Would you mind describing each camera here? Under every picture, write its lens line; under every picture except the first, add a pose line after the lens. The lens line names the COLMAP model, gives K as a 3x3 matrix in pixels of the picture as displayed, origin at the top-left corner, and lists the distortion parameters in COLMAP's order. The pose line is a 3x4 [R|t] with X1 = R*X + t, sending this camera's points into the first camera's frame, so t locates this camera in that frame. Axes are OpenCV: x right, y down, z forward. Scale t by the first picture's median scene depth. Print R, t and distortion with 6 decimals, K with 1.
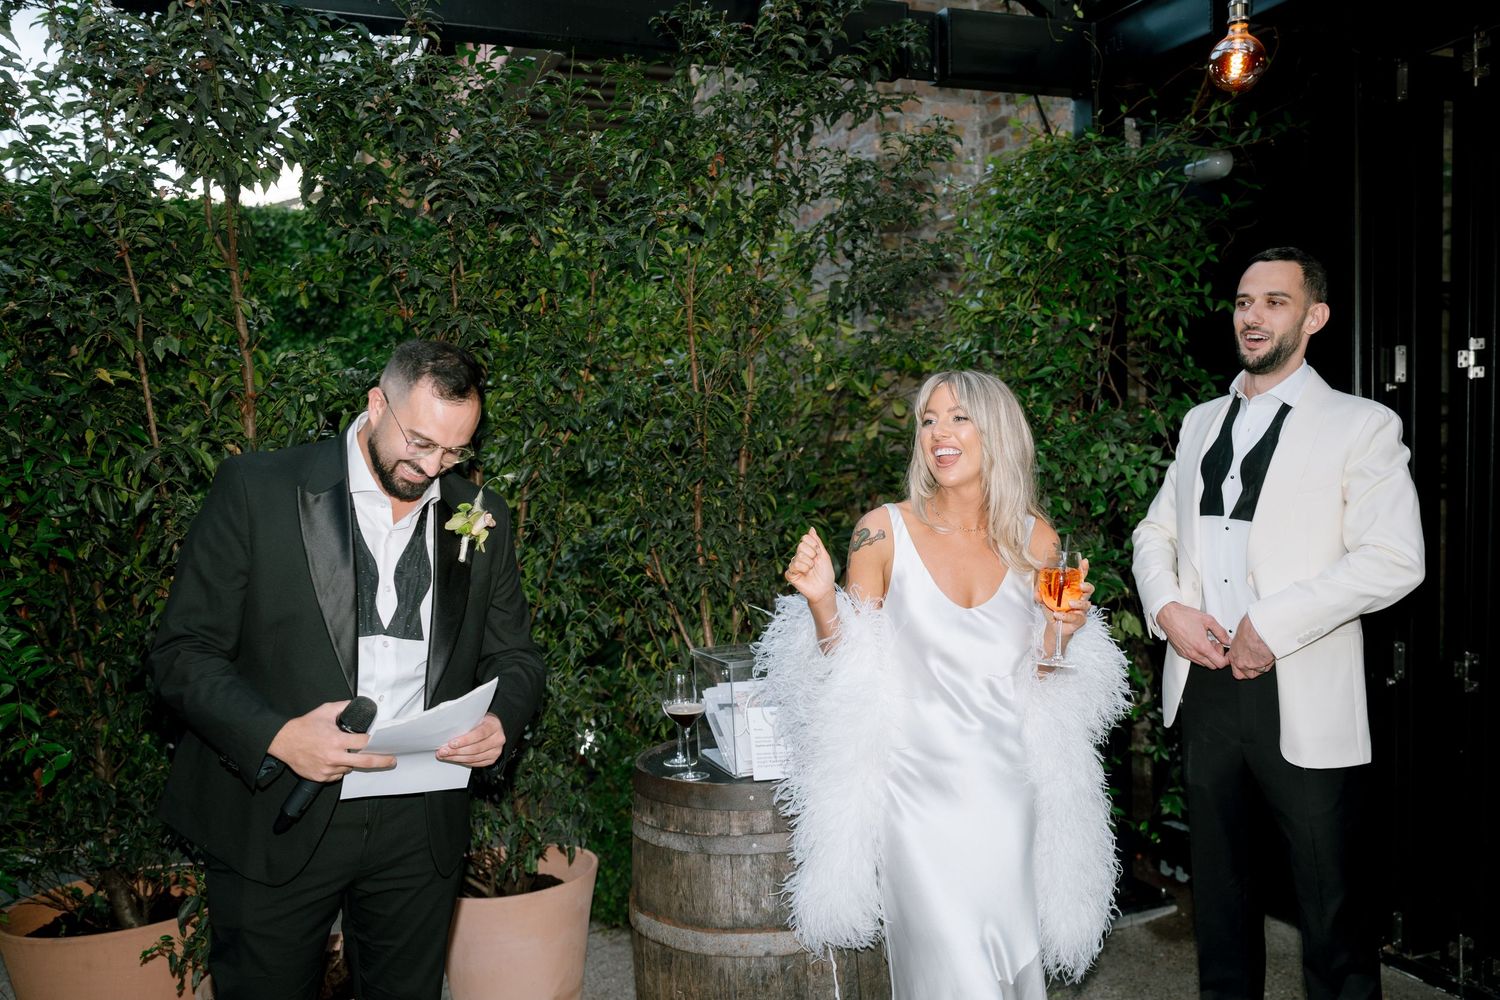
lens RADIAL K [[1181.6, 0, 746.3], [0, 1181.6, 510.4], [0, 0, 1]] dist [-0.023180, -0.002127]
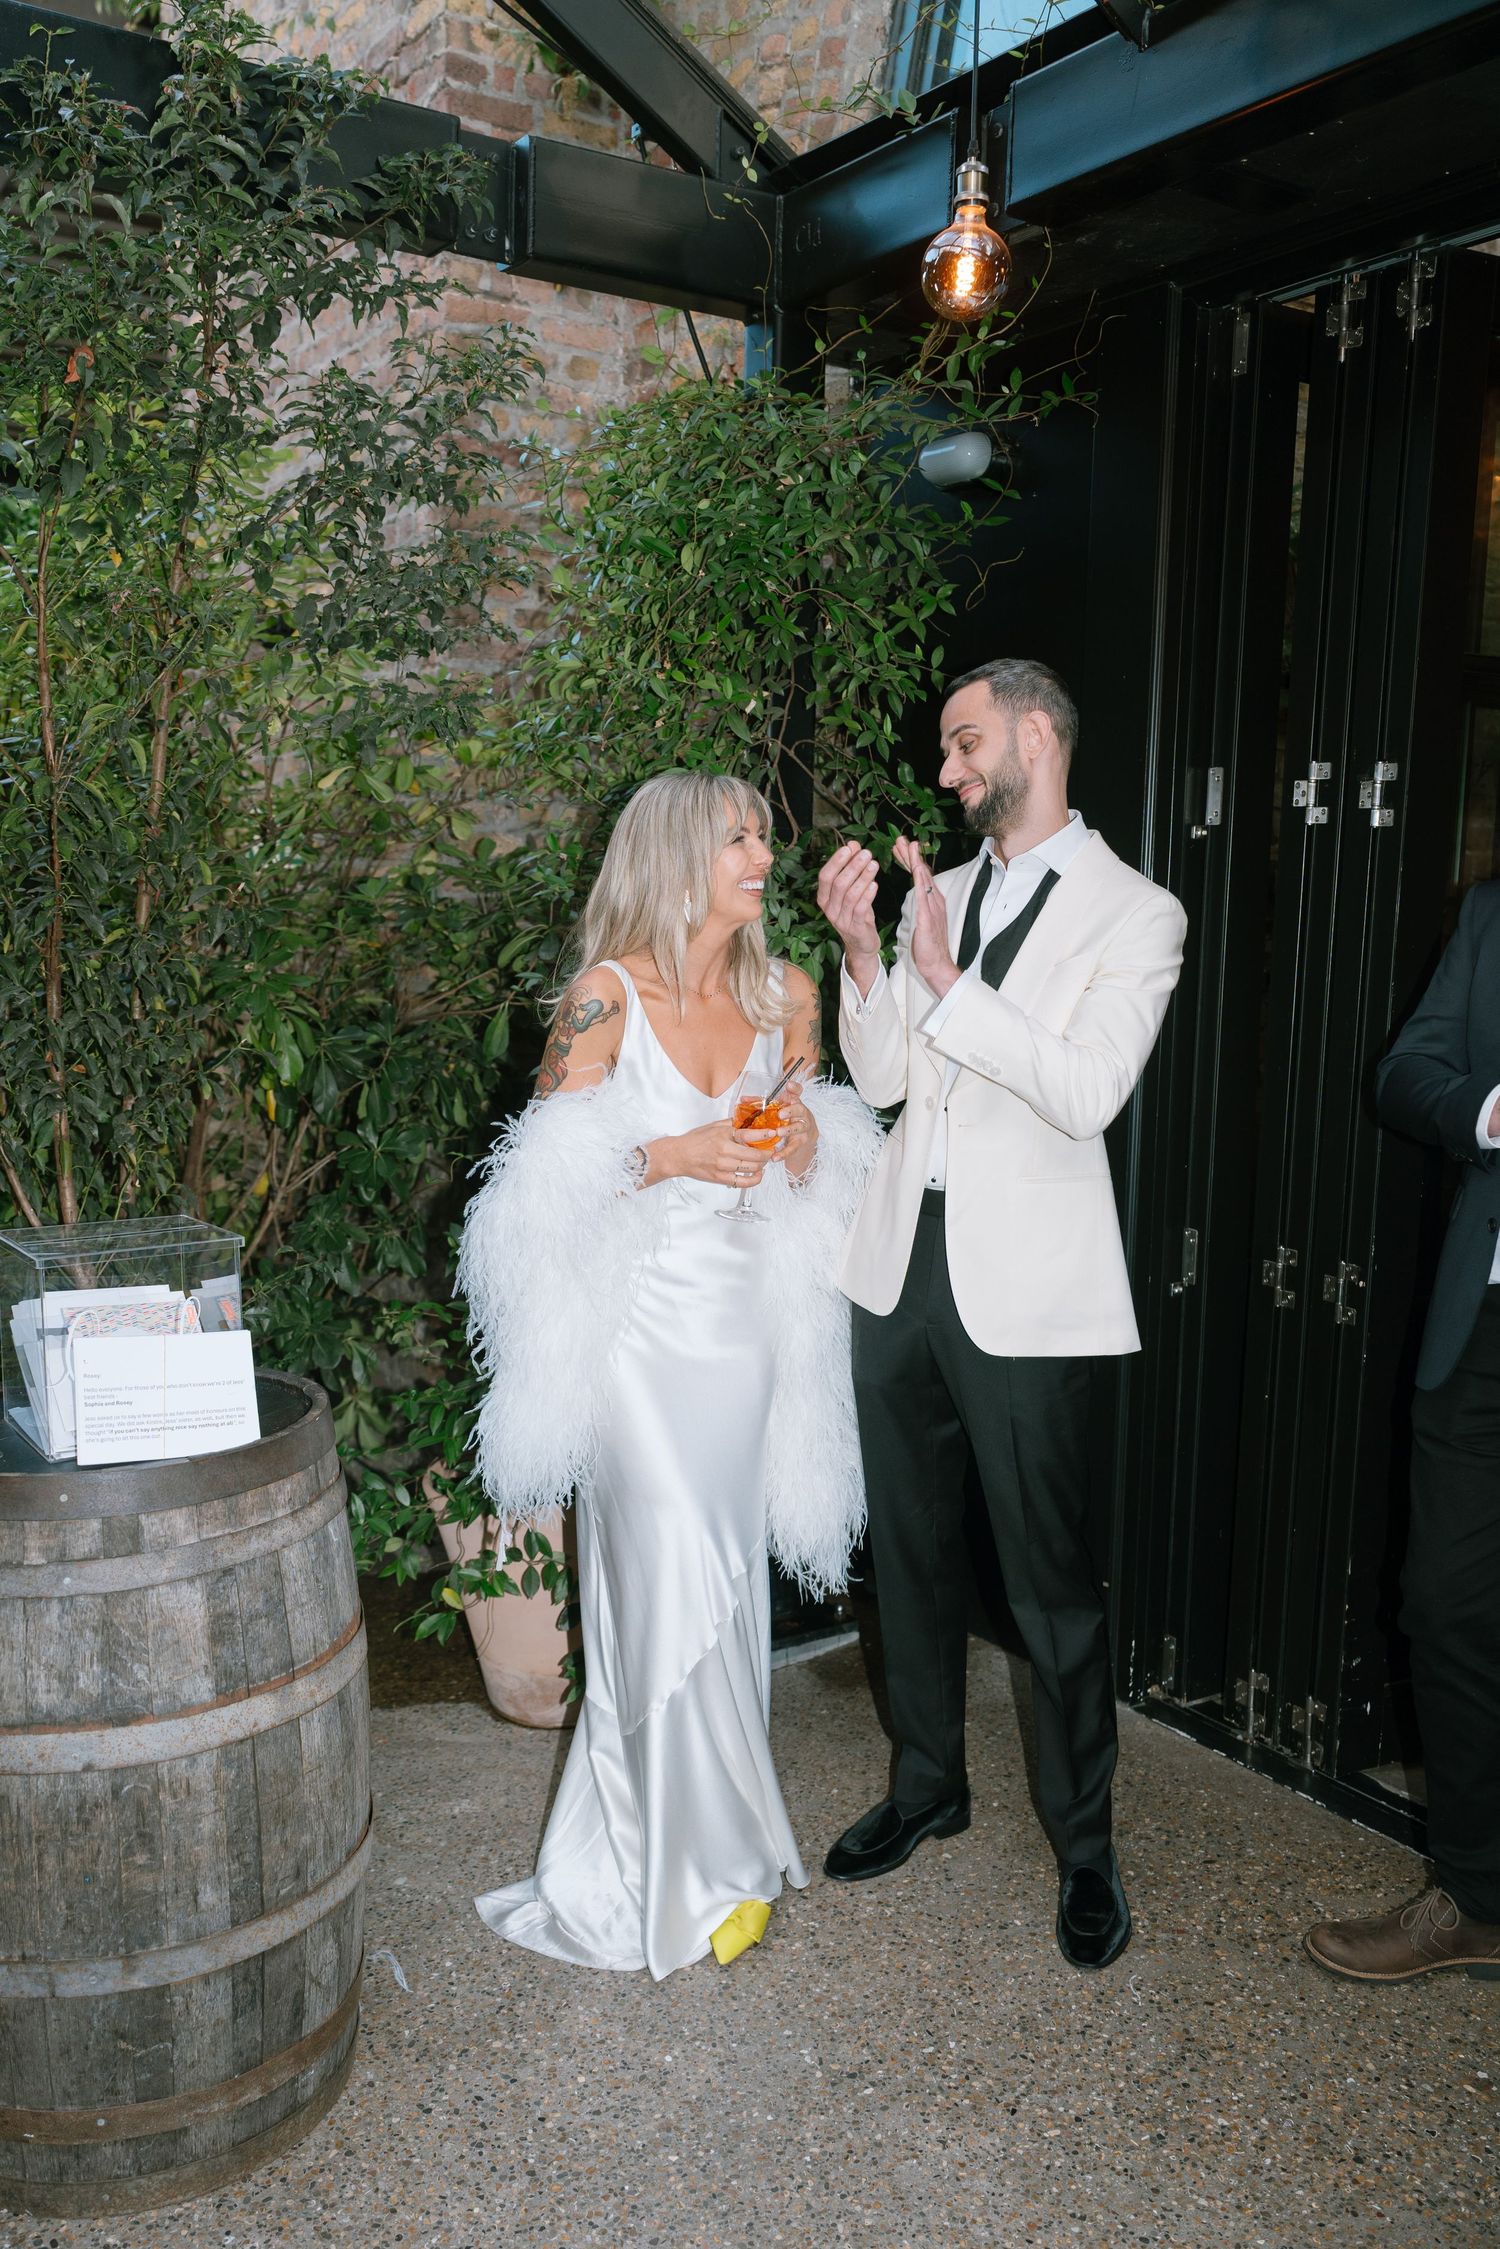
lens RADIAL K [[1854.8, 0, 726.6], [0, 1854.8, 1123.4], [0, 0, 1]] dist [-0.022581, -0.001370]
pose [[0.977041, 0.021742, 0.211938, 0.088998], [-0.036289, 0.997226, 0.064991, -0.003227], [-0.209937, -0.071190, 0.975120, 0.059952]]
